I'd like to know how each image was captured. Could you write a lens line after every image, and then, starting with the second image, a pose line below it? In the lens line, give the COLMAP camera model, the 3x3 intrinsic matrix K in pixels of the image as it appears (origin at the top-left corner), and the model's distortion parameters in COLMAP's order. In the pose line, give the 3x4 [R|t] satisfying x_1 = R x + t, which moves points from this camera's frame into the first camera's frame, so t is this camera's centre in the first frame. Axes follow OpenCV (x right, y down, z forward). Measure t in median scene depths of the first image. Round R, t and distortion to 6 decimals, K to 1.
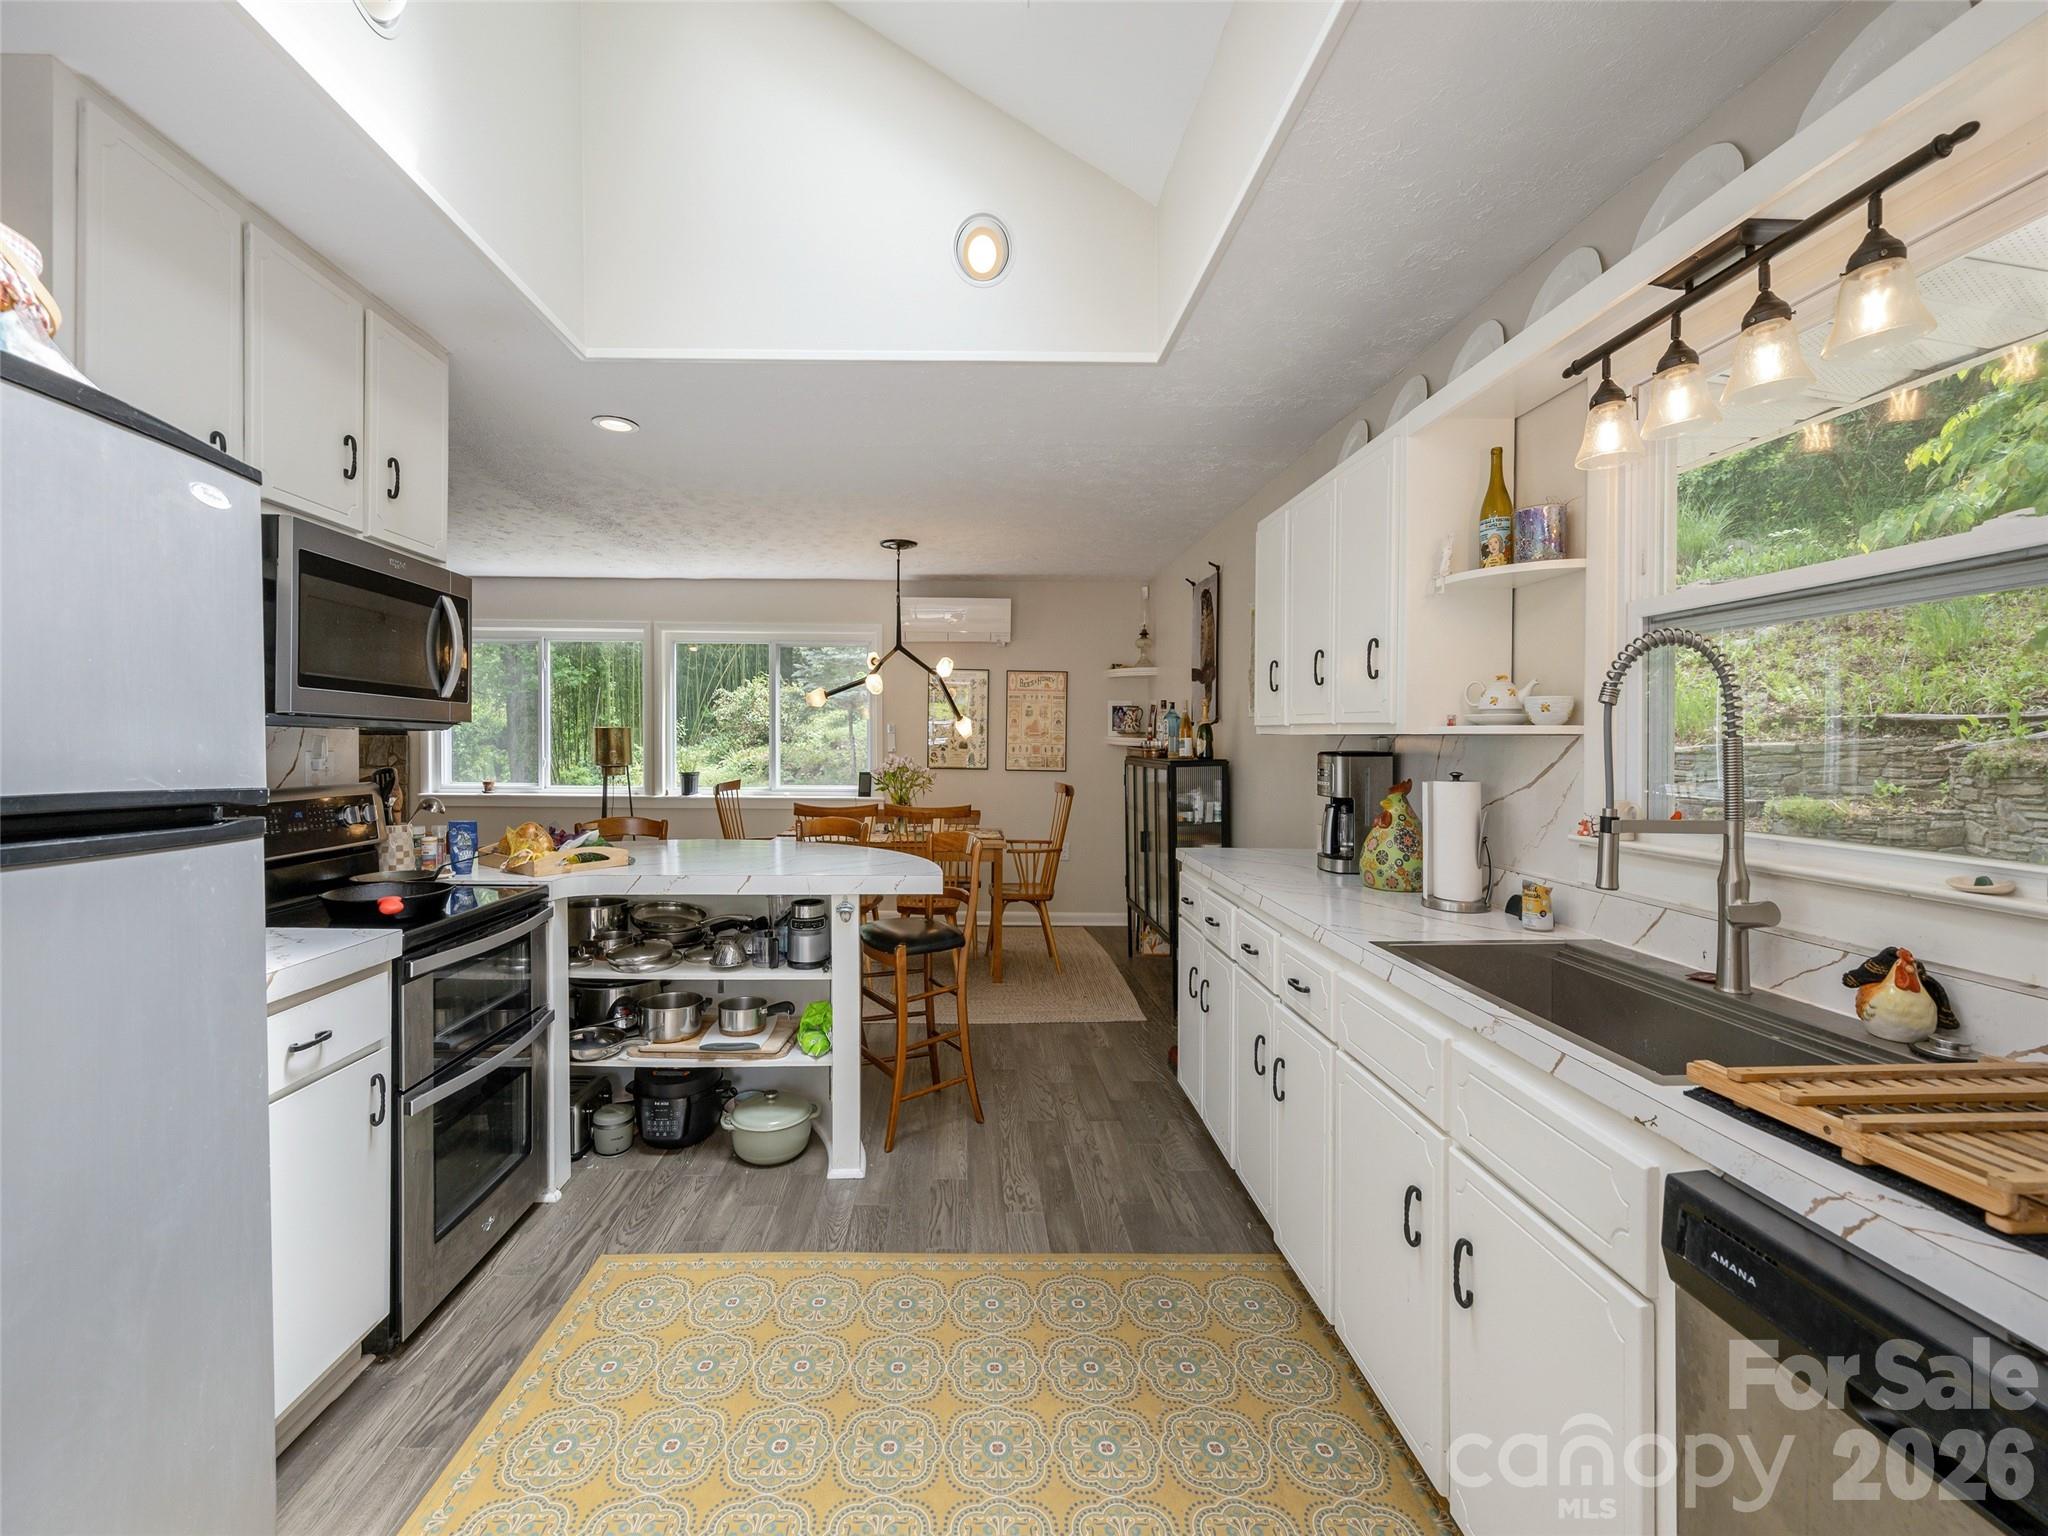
lens RADIAL K [[818.2, 0, 979.0], [0, 818.2, 756.8], [0, 0, 1]] dist [-0.001096, 0.000098]
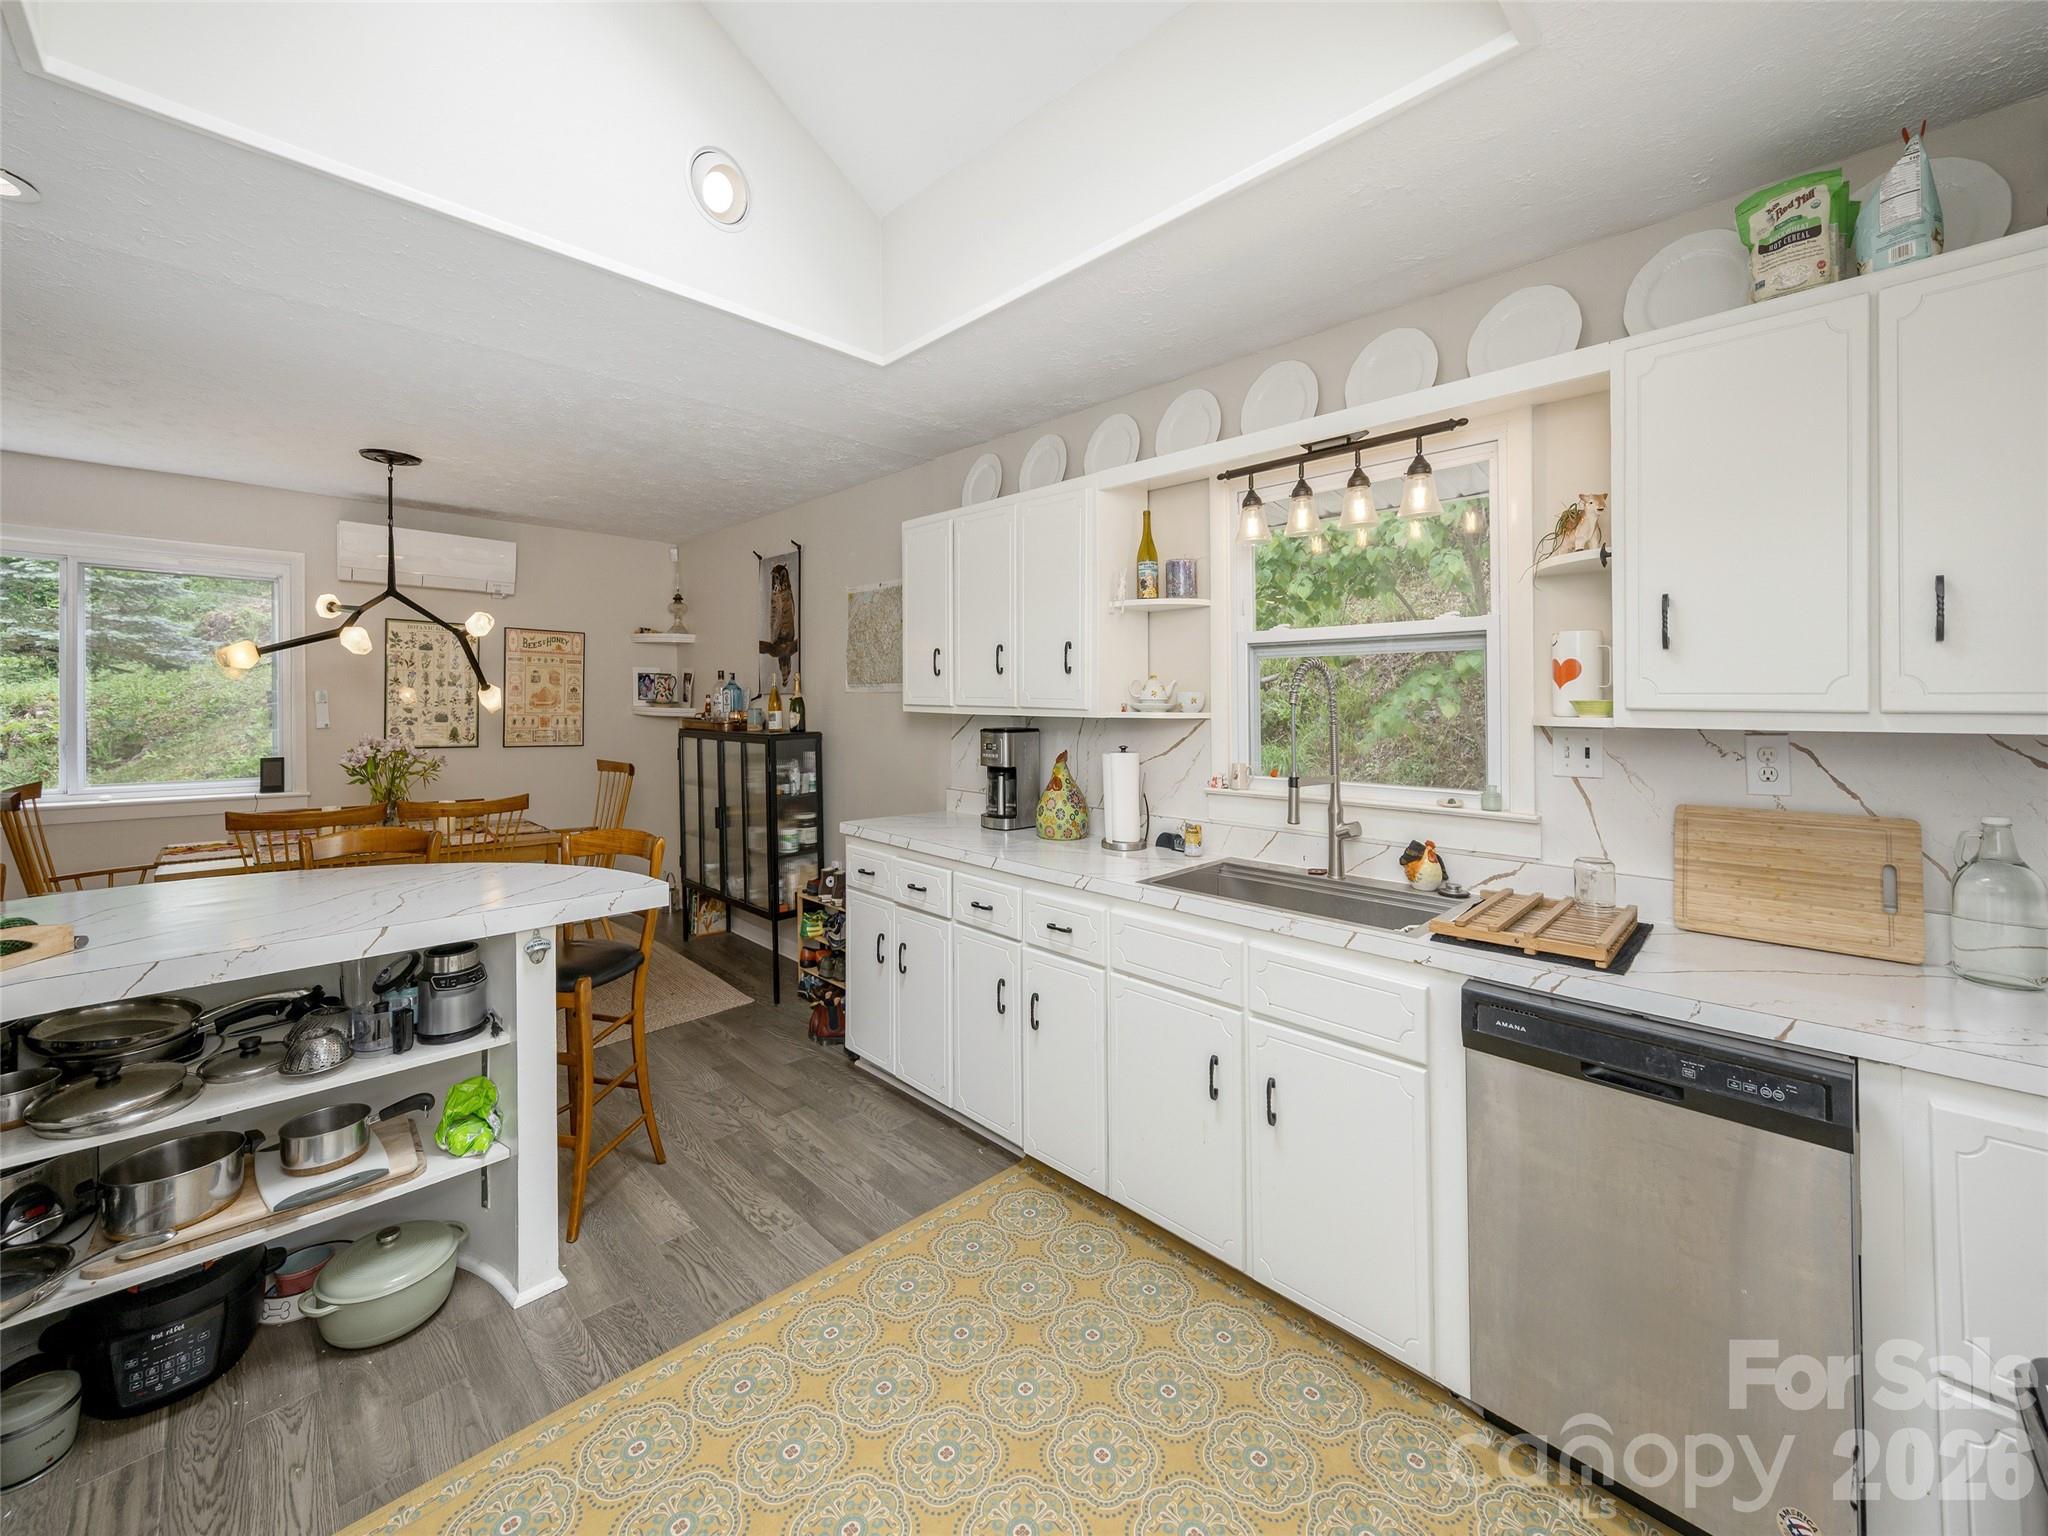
lens RADIAL K [[801.7, 0, 1001.1], [0, 801.7, 699.1], [0, 0, 1]] dist [-0.001528, -0.000038]
pose [[0.730918, 0.000383, 0.682466, -0.349235], [0.013247, 0.999803, -0.014749, -0.031046], [-0.682337, 0.019821, 0.730769, 0.134801]]
